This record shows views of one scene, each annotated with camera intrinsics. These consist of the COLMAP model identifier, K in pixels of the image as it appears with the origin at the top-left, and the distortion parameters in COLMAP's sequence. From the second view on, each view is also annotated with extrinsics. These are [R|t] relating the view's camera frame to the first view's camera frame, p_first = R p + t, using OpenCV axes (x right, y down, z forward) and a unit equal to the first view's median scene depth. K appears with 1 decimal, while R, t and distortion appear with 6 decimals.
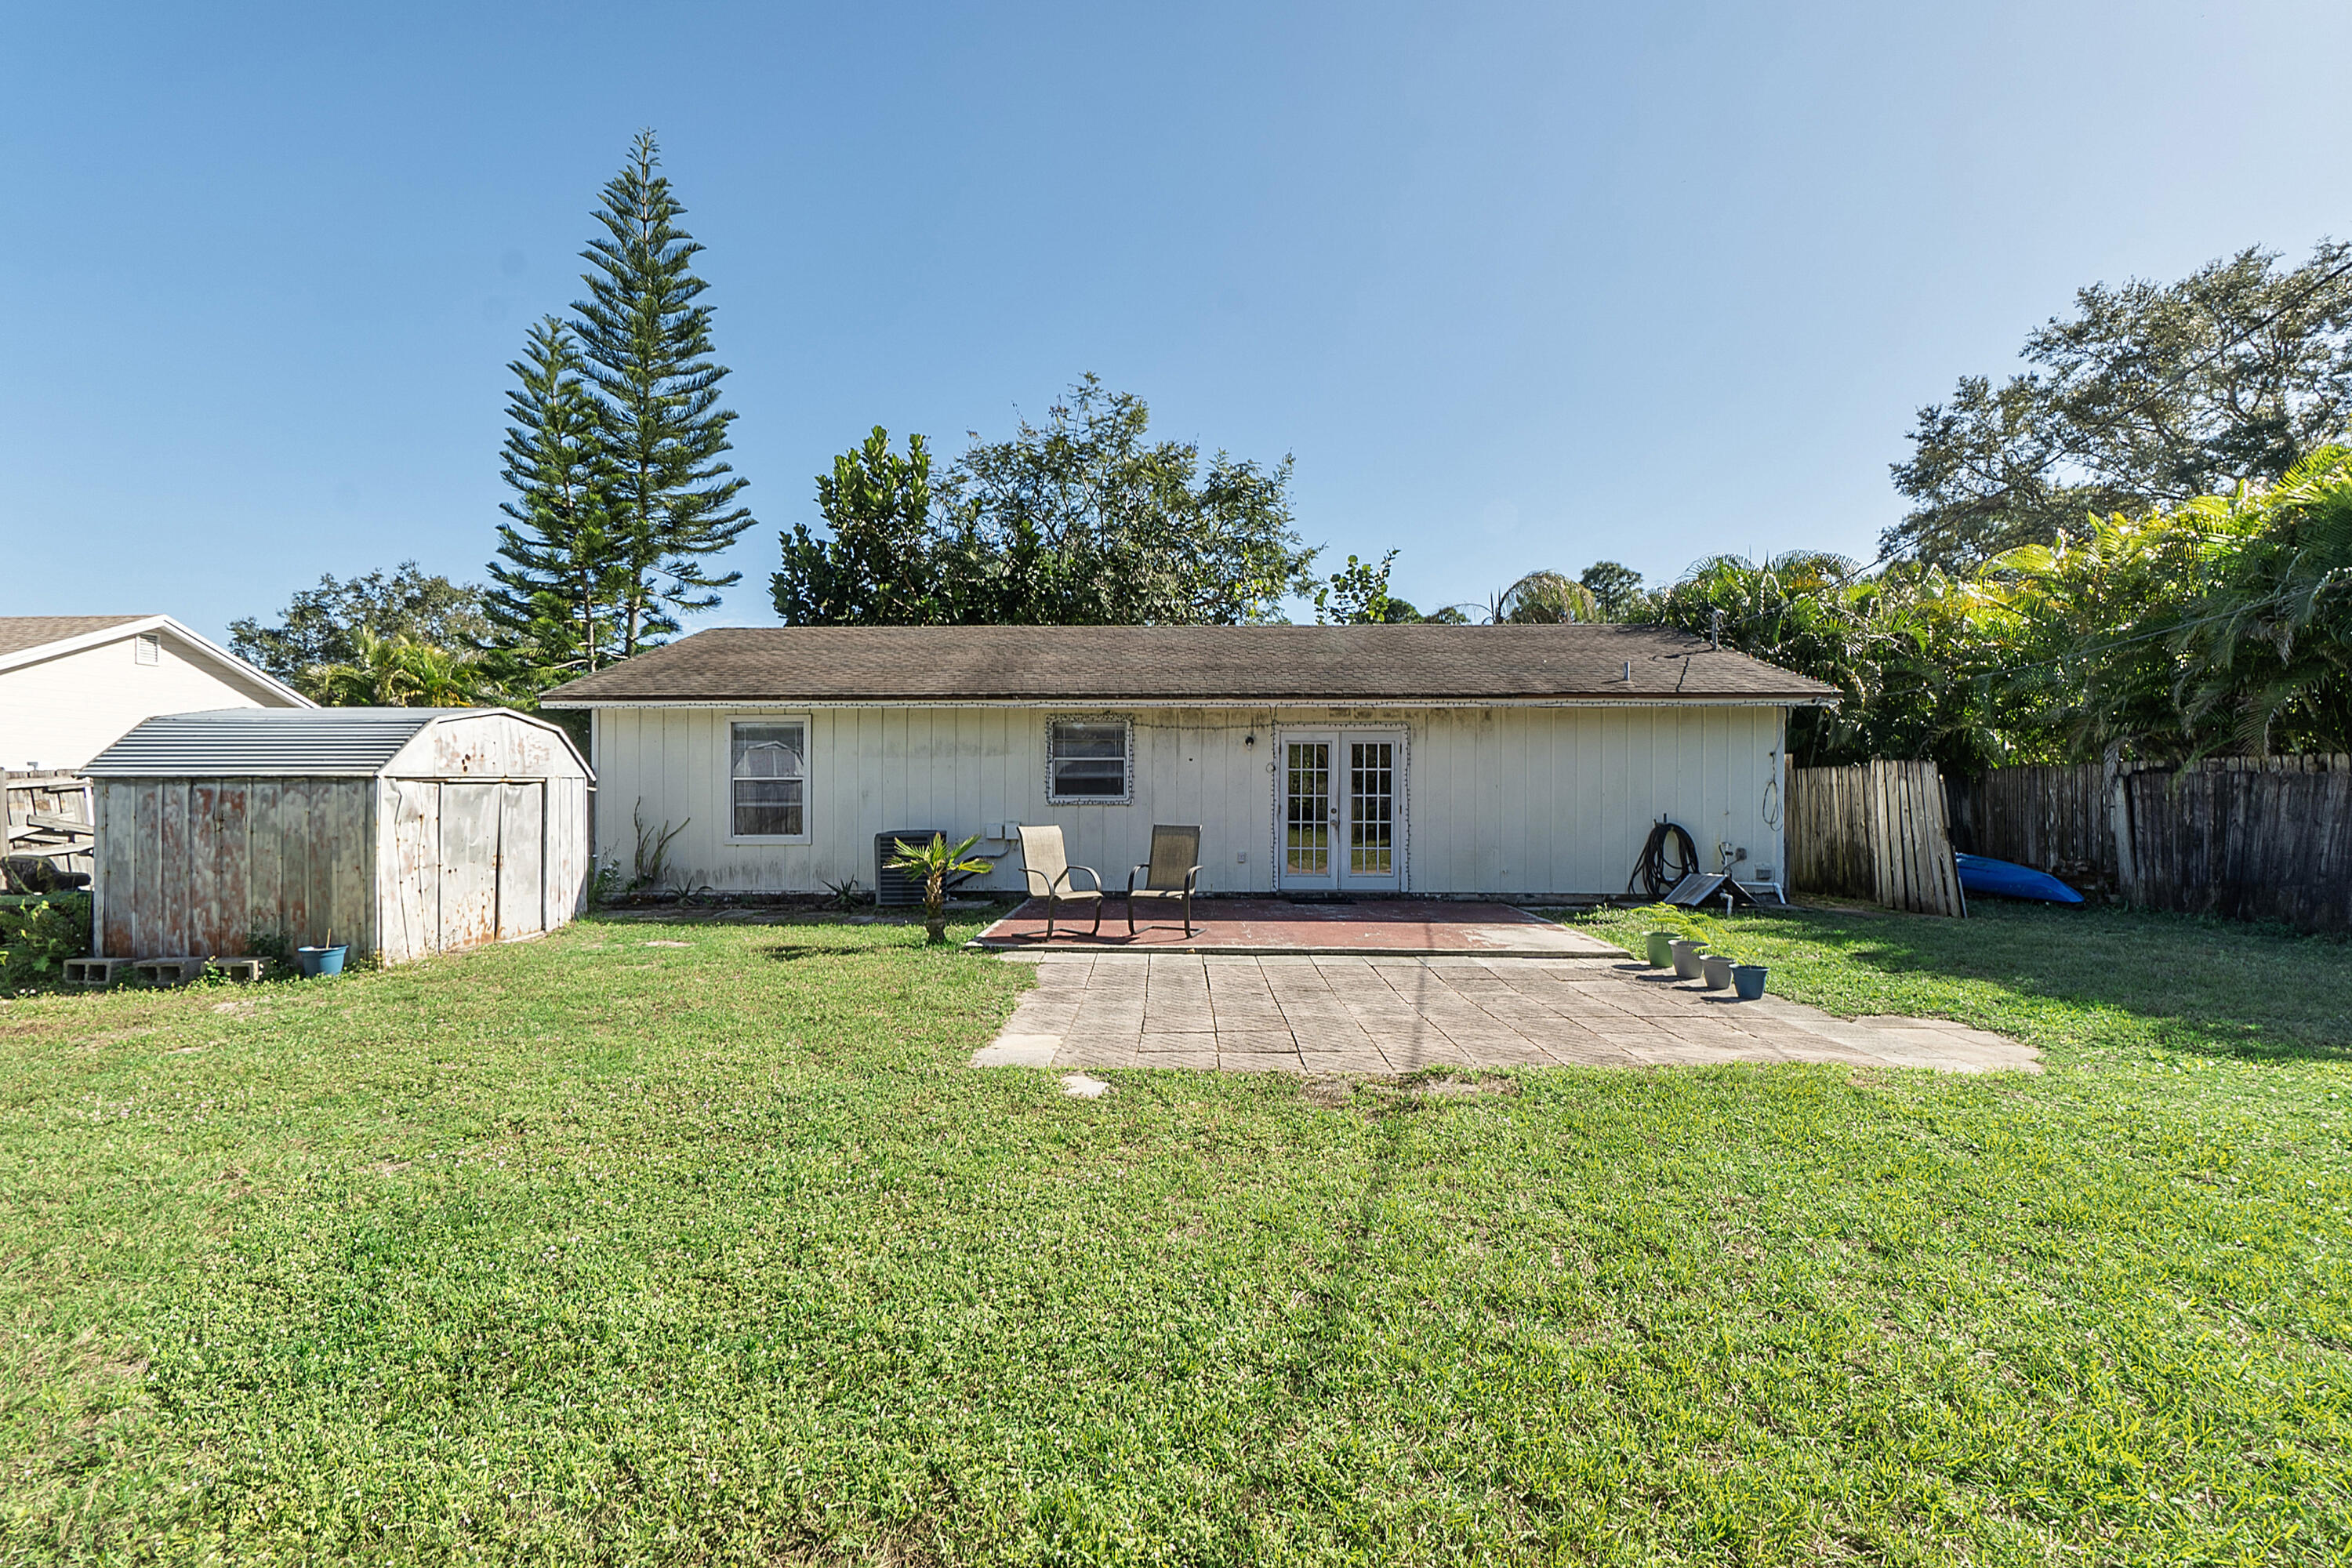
lens RADIAL K [[1057.4, 0, 1176.0], [0, 1057.4, 784.0], [0, 0, 1]] dist [0.011728, -0.000032]
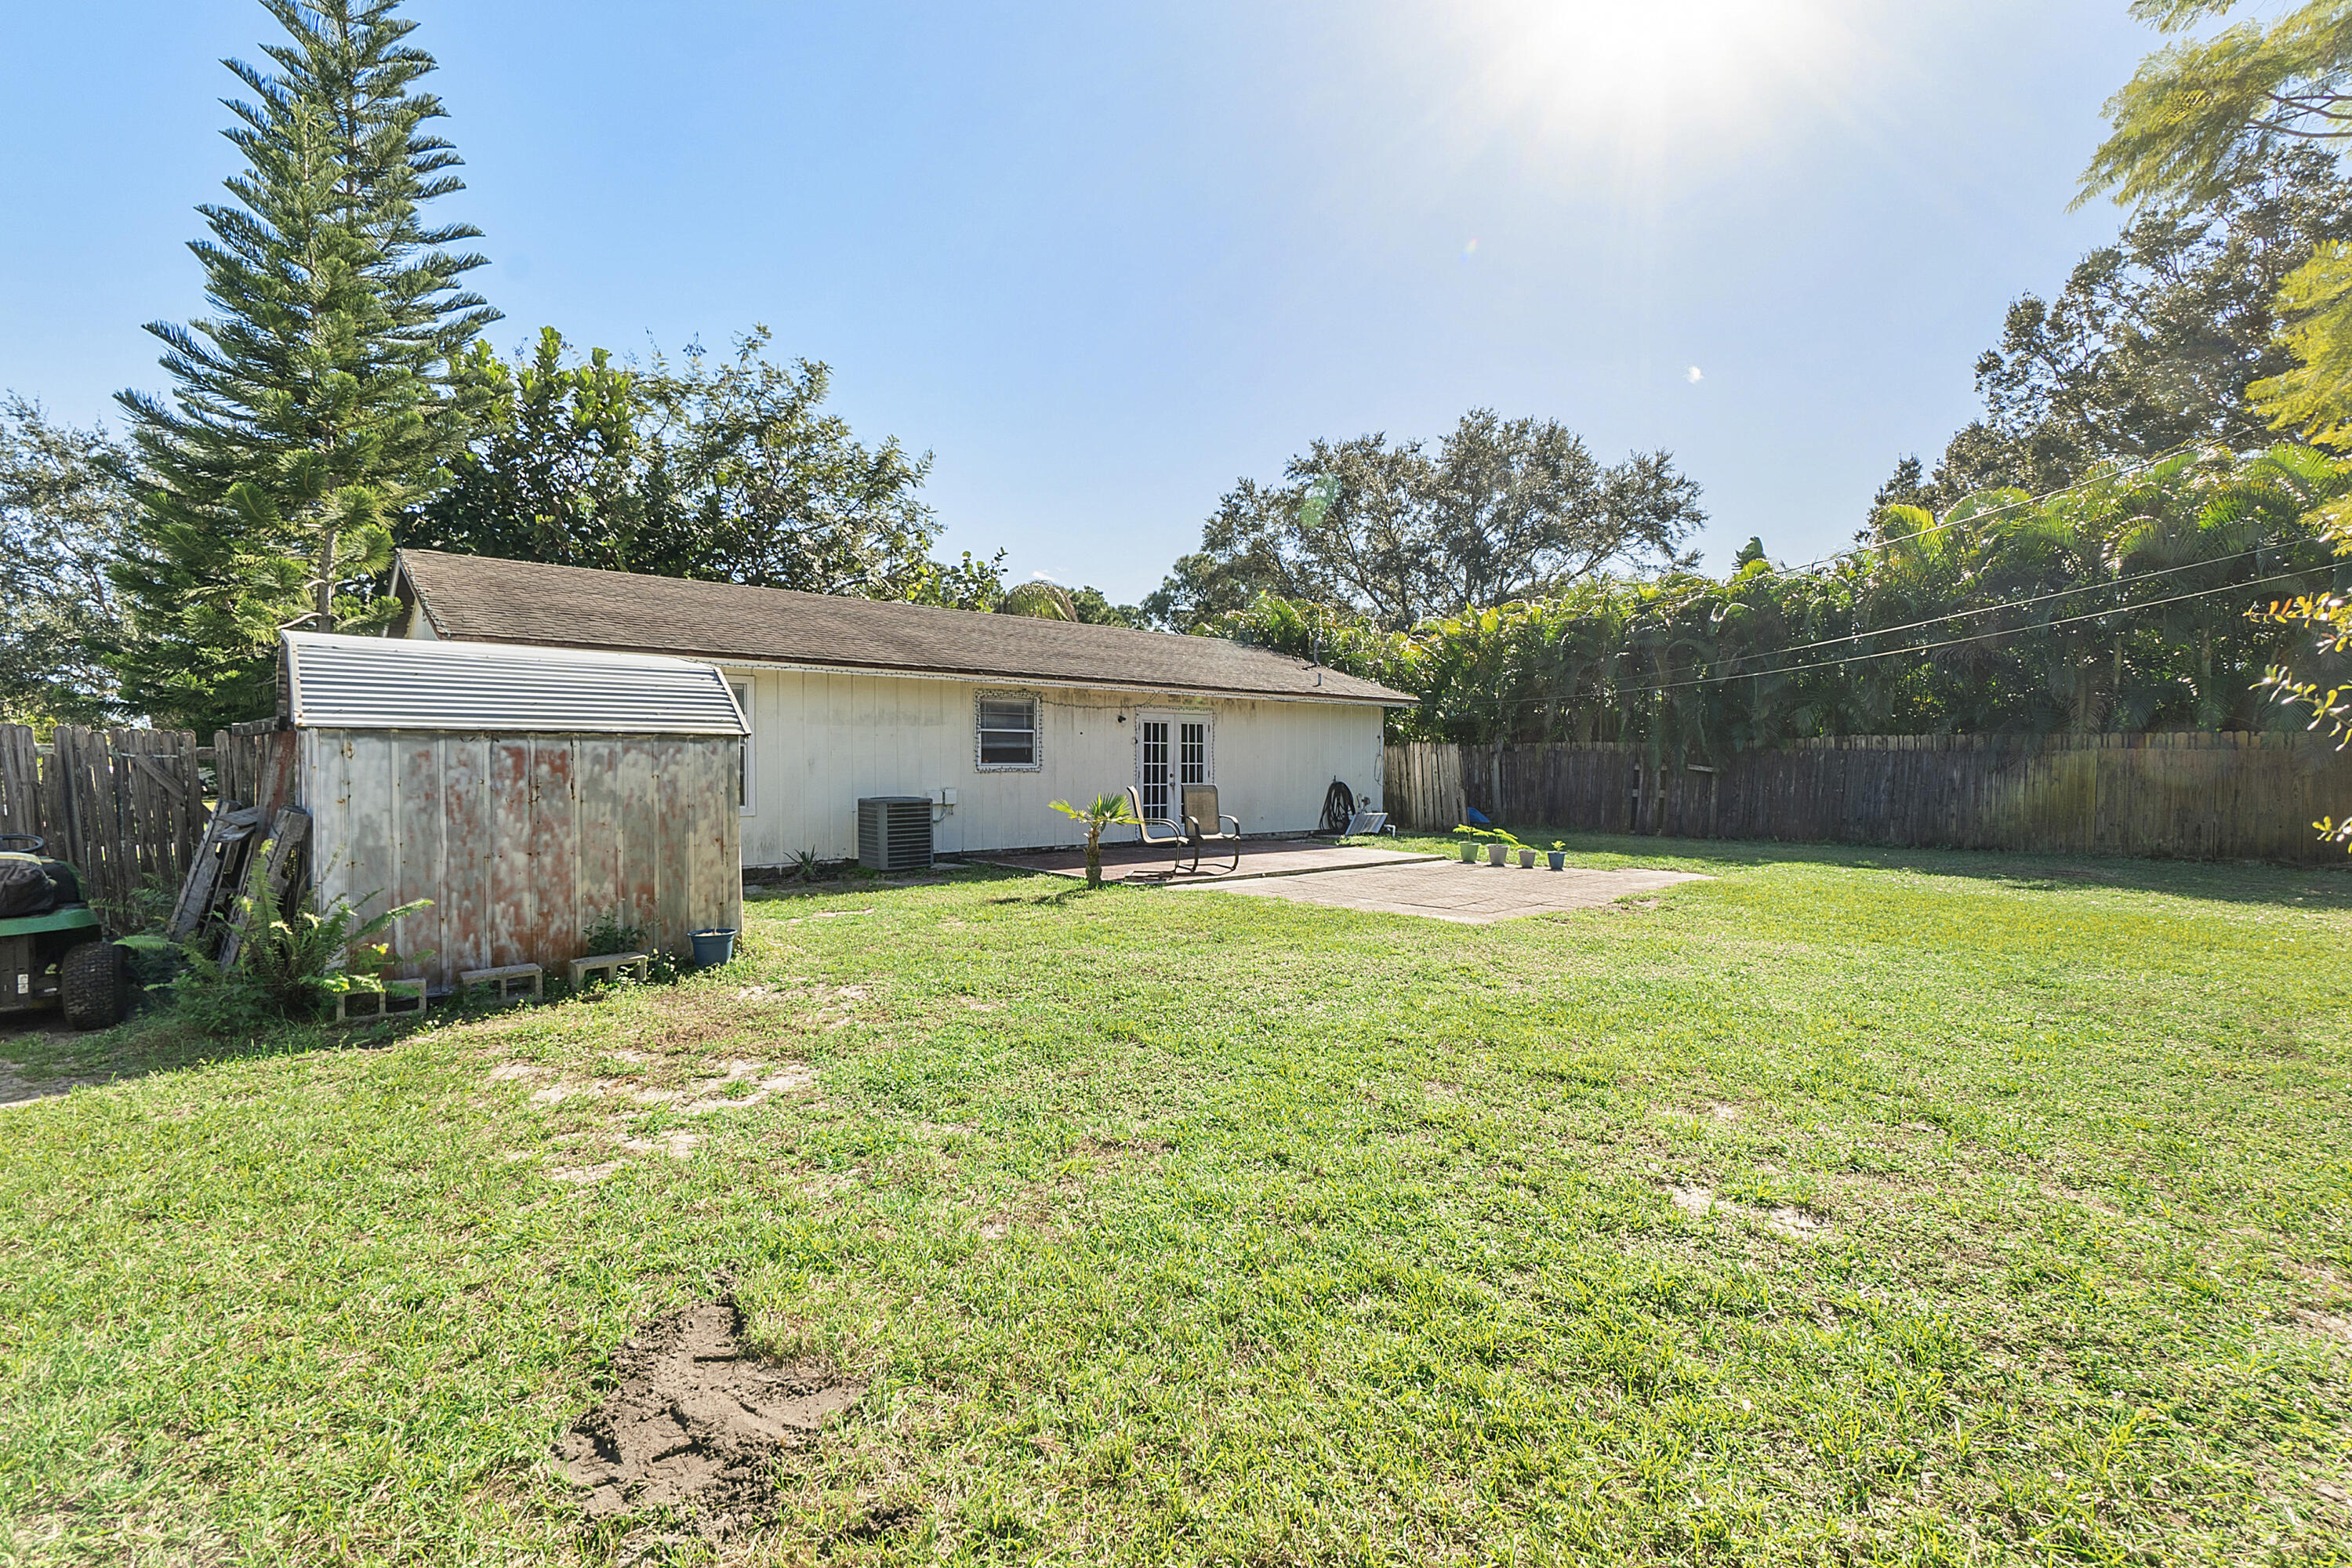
lens RADIAL K [[1057.4, 0, 1176.0], [0, 1057.4, 784.0], [0, 0, 1]] dist [0.011728, -0.000032]
pose [[0.713397, -0.013221, 0.700636, -1.102141], [-0.000222, 0.999818, 0.019093, 0.016738], [-0.700761, -0.013776, 0.713264, 0.122369]]
